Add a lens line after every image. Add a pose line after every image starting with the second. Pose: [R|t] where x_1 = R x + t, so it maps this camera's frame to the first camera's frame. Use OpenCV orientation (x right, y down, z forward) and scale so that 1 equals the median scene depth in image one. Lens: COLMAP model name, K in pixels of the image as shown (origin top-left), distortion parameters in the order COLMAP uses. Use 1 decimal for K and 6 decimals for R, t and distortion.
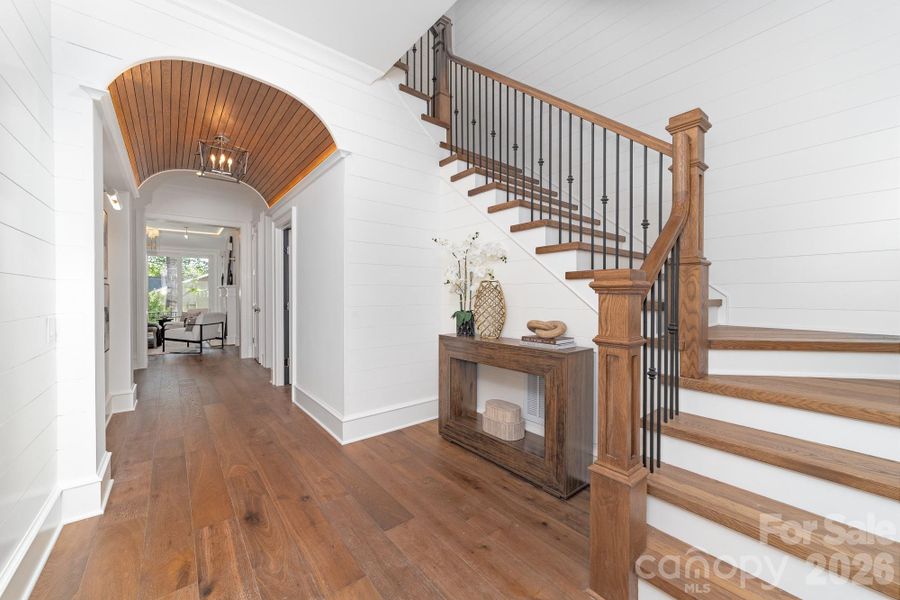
lens RADIAL K [[343.5, 0, 442.1], [0, 343.5, 298.5], [0, 0, 1]] dist [-0.001443, -0.000042]
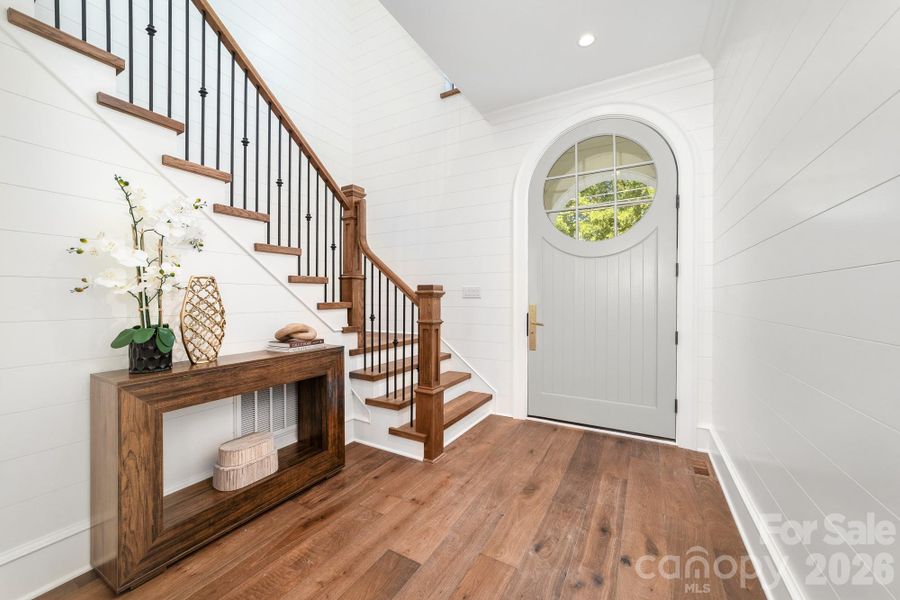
lens RADIAL K [[343.5, 0, 442.1], [0, 343.5, 298.5], [0, 0, 1]] dist [-0.001443, -0.000042]
pose [[-0.344845, 0.002534, 0.938656, -0.728296], [0.008449, 0.999964, 0.000404, -0.004946], [-0.938622, 0.008070, -0.344854, 0.891190]]
